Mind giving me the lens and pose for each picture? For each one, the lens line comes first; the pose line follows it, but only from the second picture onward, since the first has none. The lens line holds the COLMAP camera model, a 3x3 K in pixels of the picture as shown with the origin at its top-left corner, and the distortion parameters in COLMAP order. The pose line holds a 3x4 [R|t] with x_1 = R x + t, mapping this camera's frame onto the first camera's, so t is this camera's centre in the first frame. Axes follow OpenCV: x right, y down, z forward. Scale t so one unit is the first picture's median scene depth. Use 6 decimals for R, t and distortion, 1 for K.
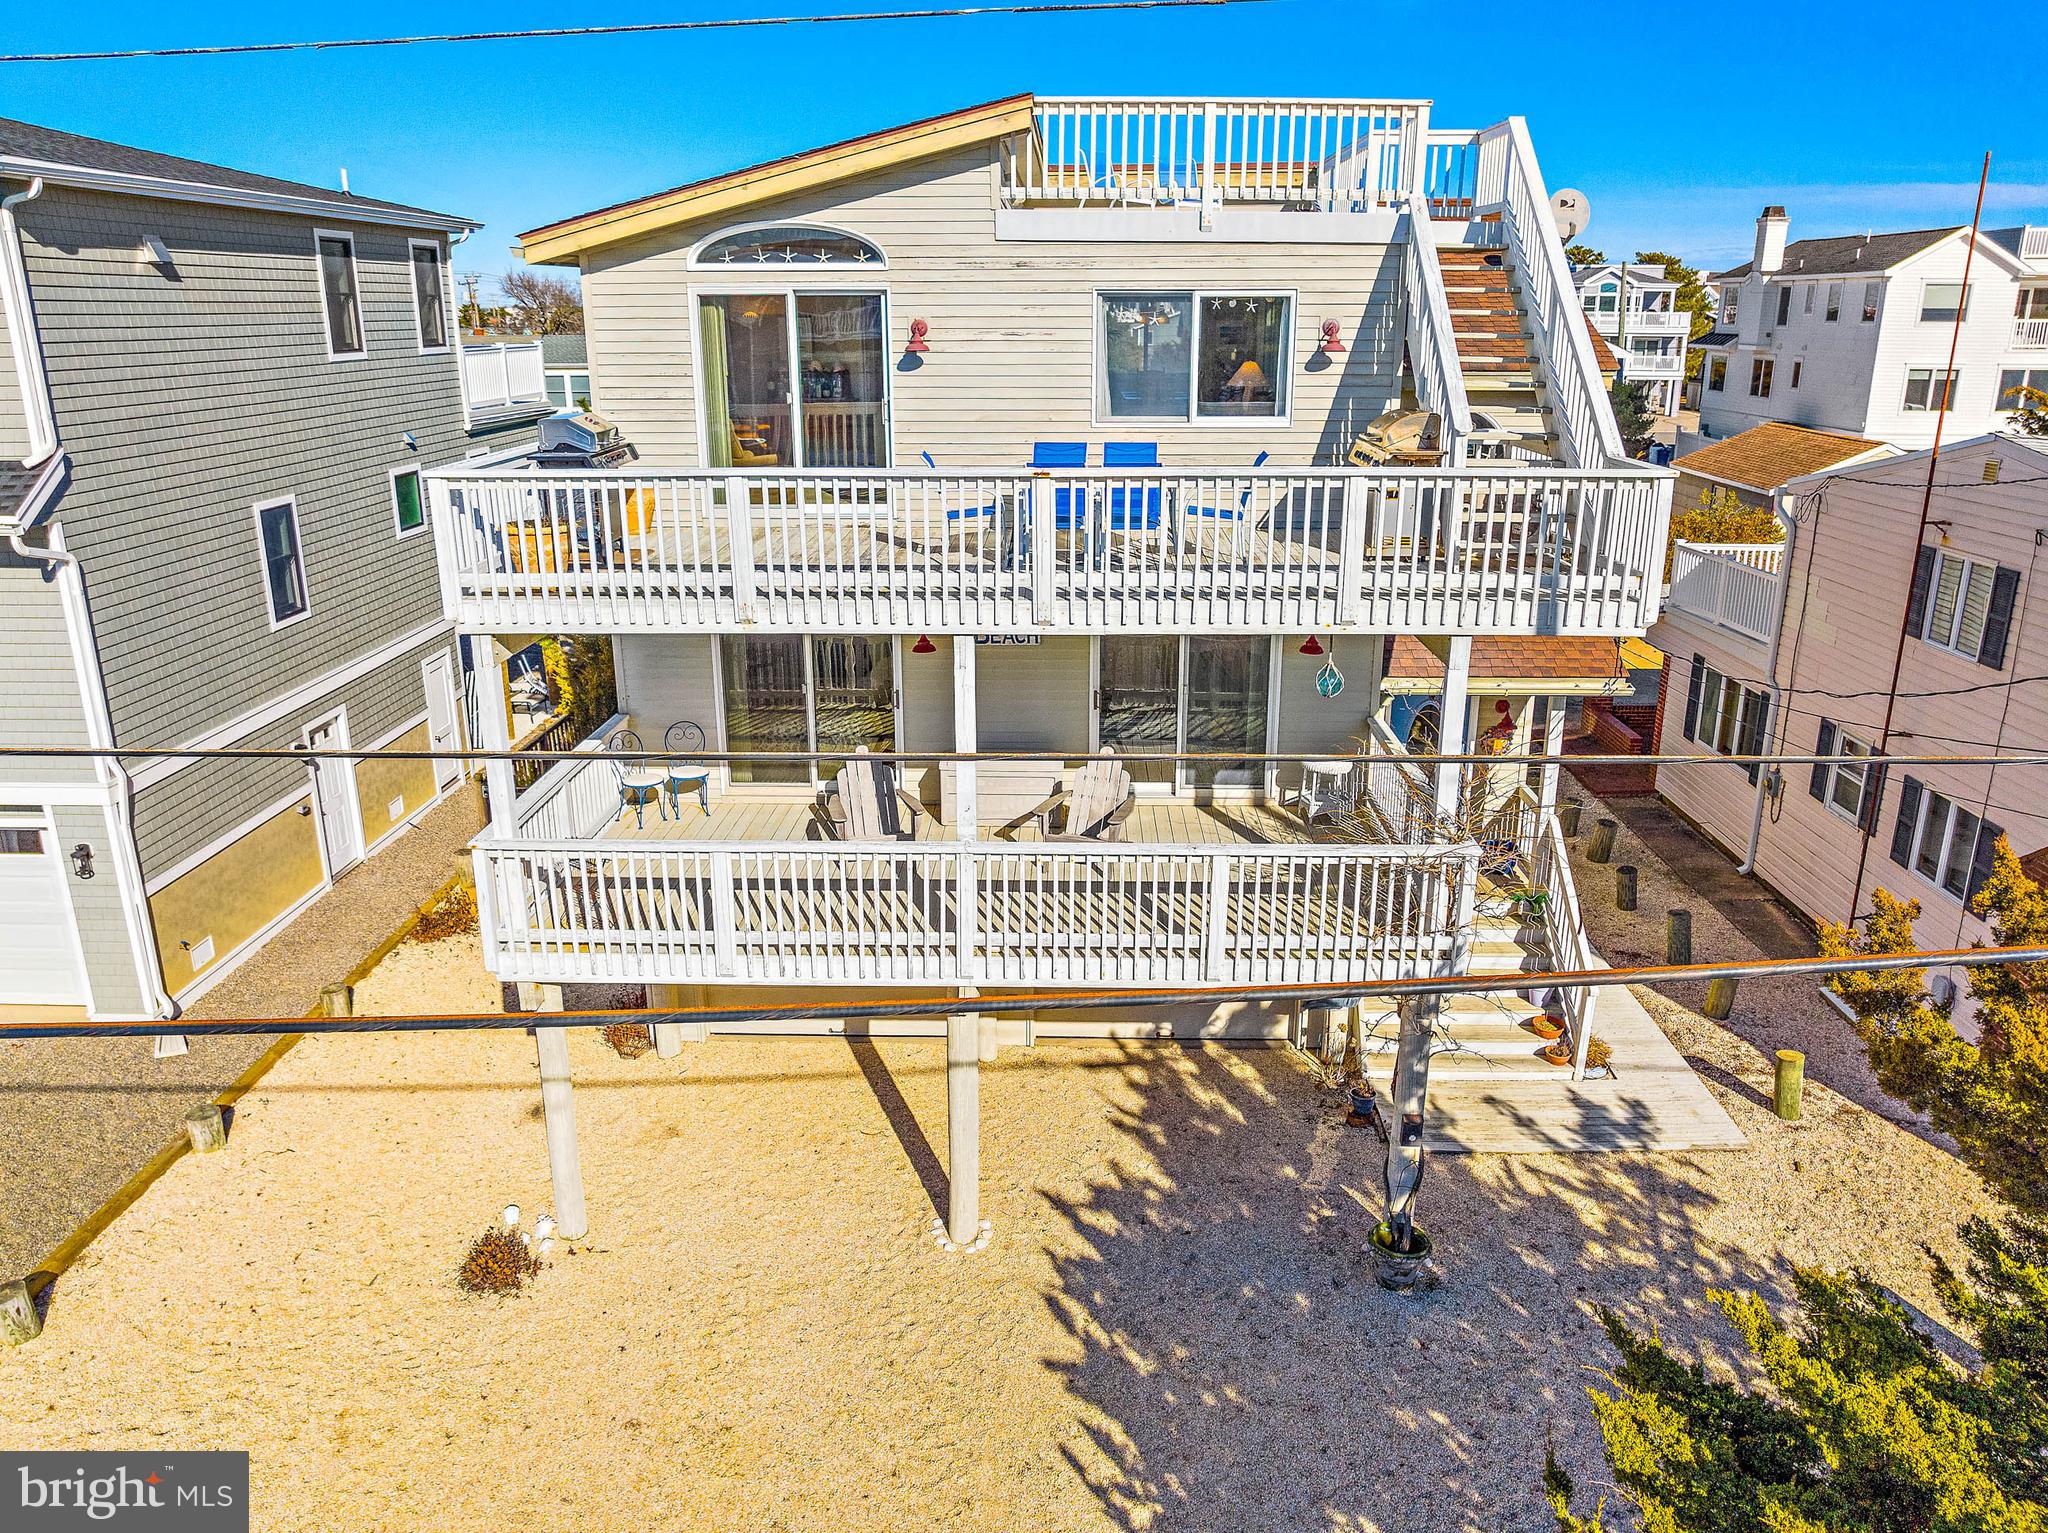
lens RADIAL K [[1464.3, 0, 1029.3], [0, 1464.3, 771.7], [0, 0, 1]] dist [-0.044653, 0.010164]
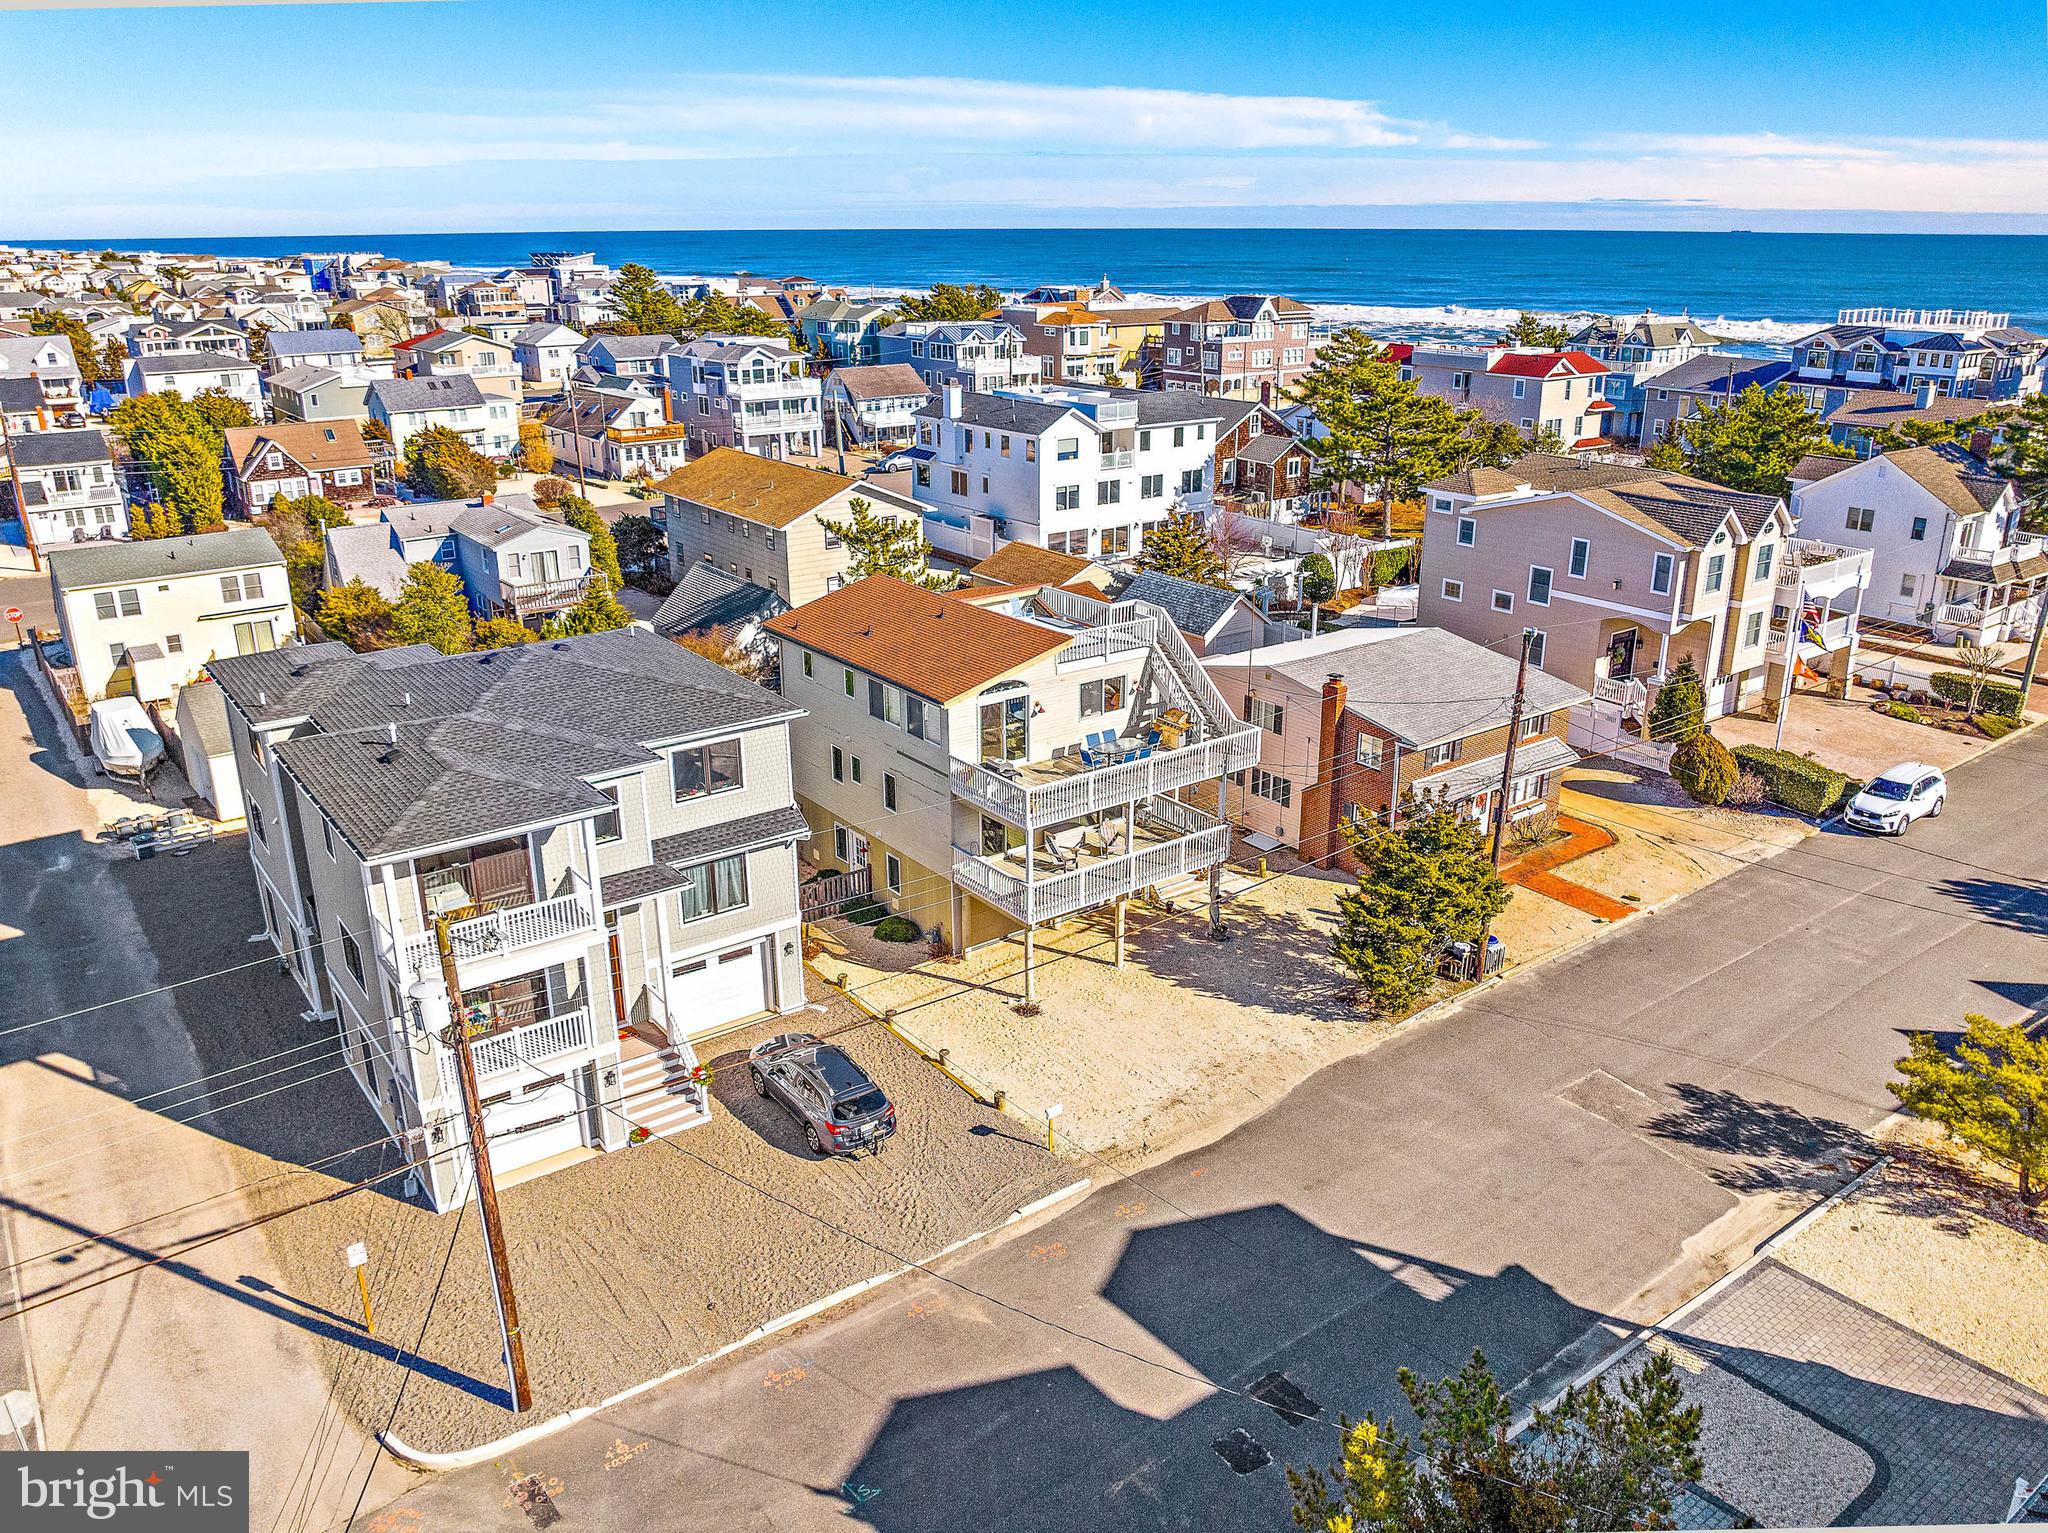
lens RADIAL K [[1522.9, 0, 1046.7], [0, 1522.9, 763.8], [0, 0, 1]] dist [-0.040736, 0.001584]
pose [[0.777990, -0.209603, 0.592283, -2.034094], [0.189720, 0.977077, 0.096572, -0.487978], [-0.598948, 0.037236, 0.799922, -1.654225]]
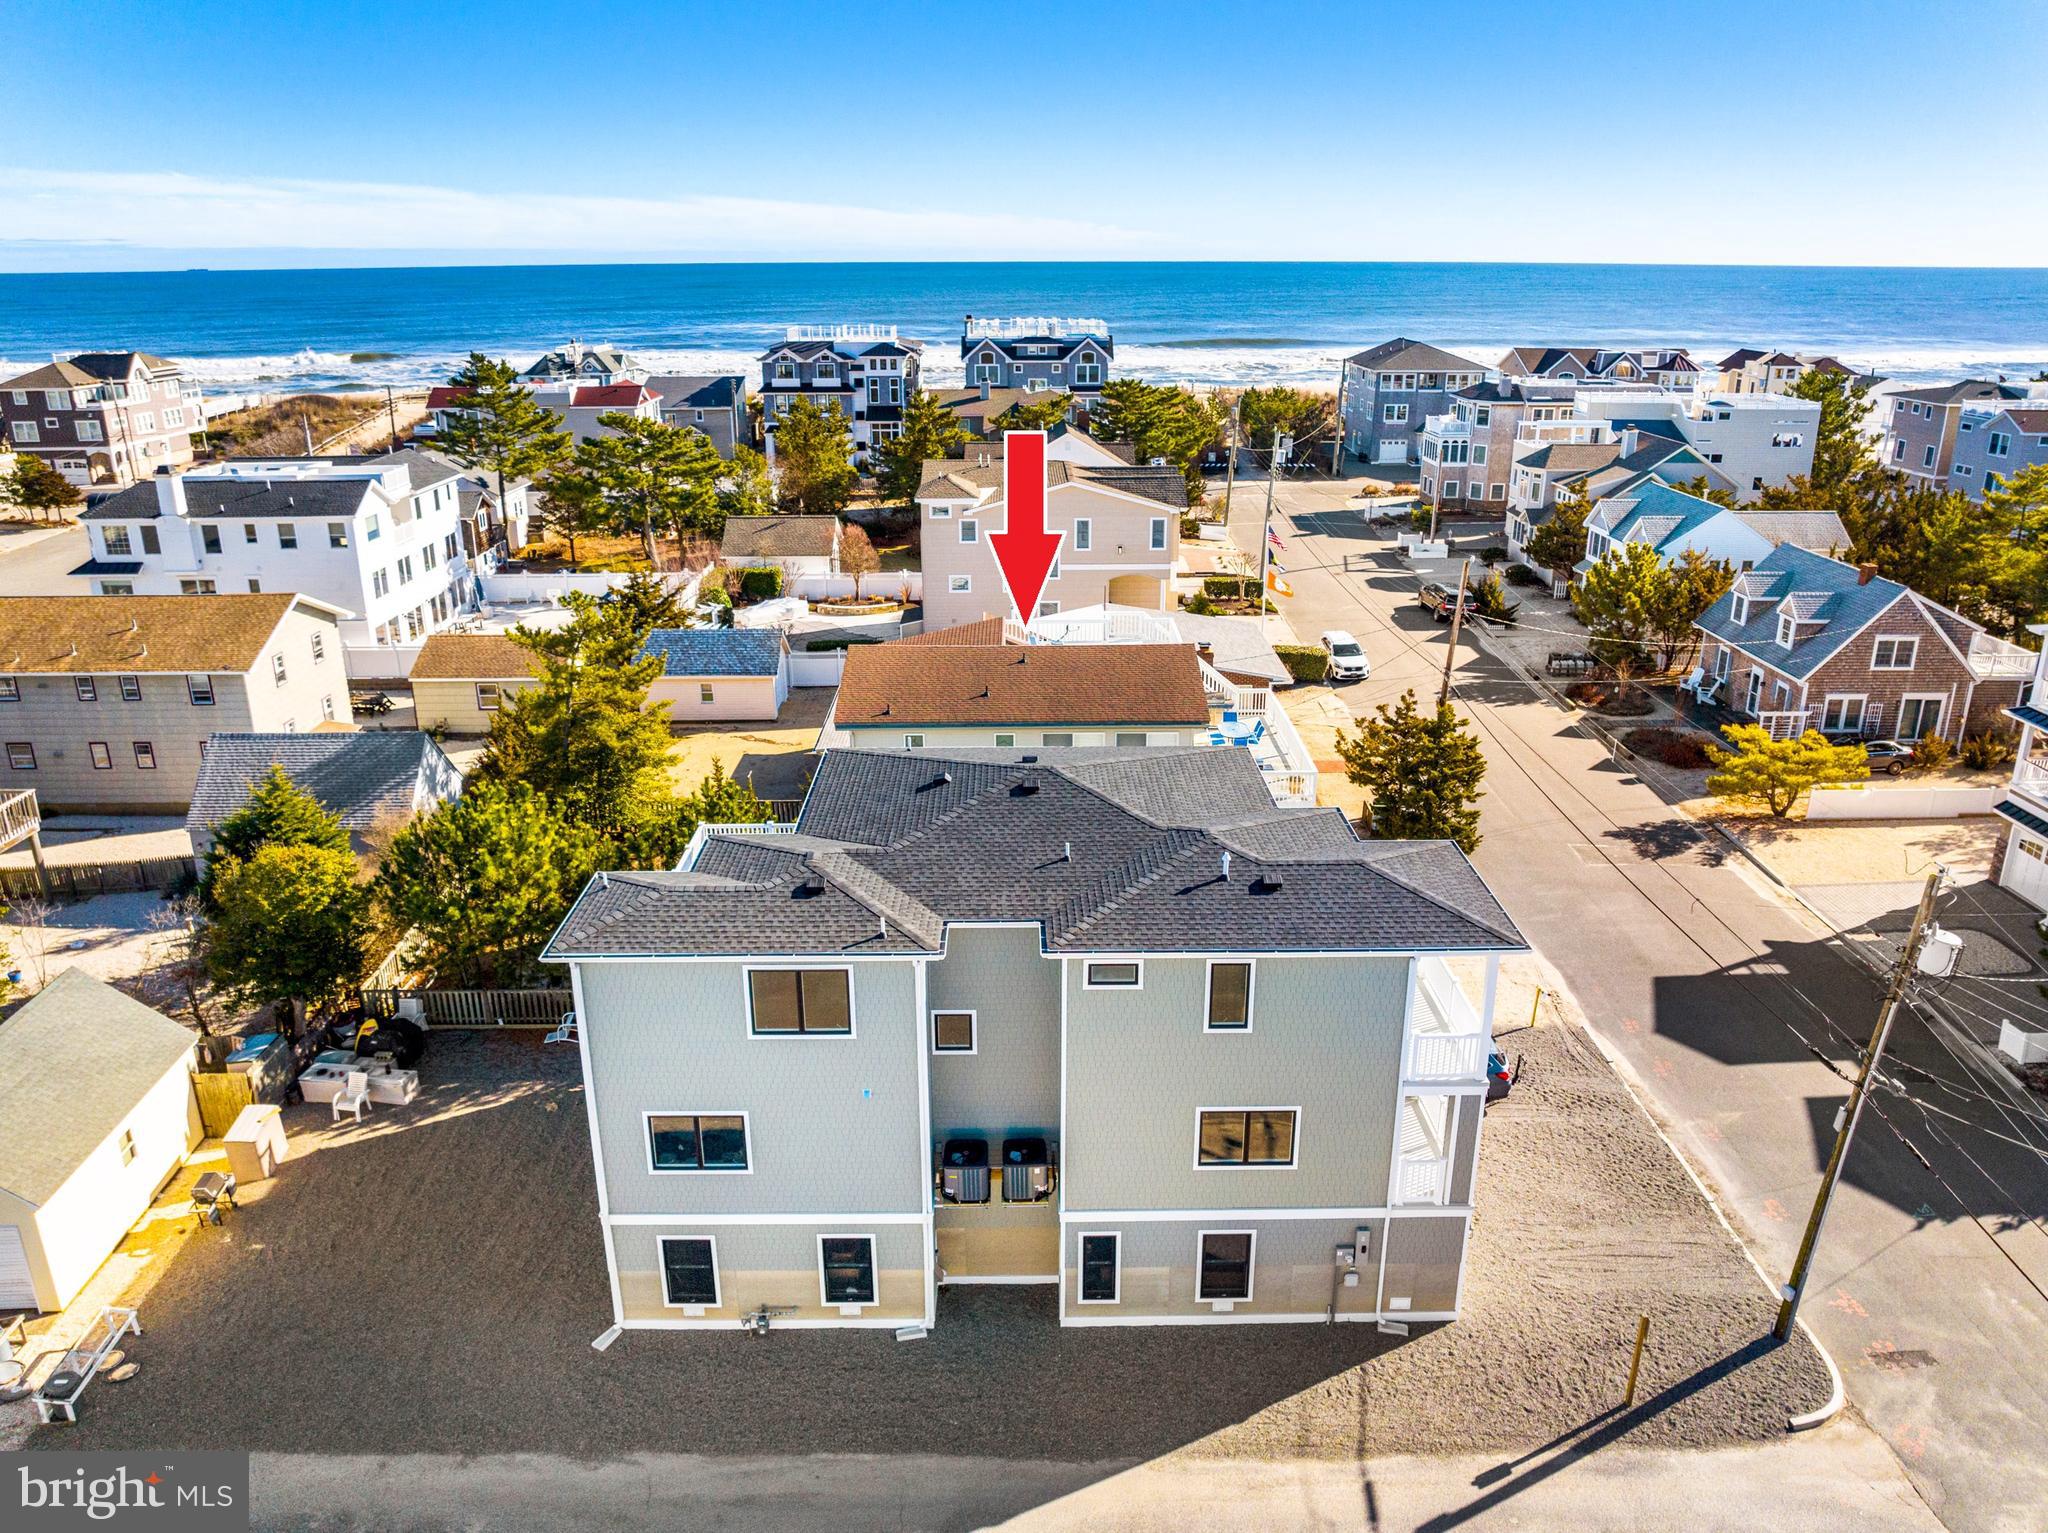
lens RADIAL K [[1450.5, 0, 1024.0], [0, 1450.5, 766.5], [0, 0, 1]] dist [-0.042678, 0.006410]
pose [[-0.042041, -0.329128, 0.943349, -3.275888], [0.303476, 0.895368, 0.325912, -1.399889], [-0.951911, 0.299985, 0.062240, 1.186800]]
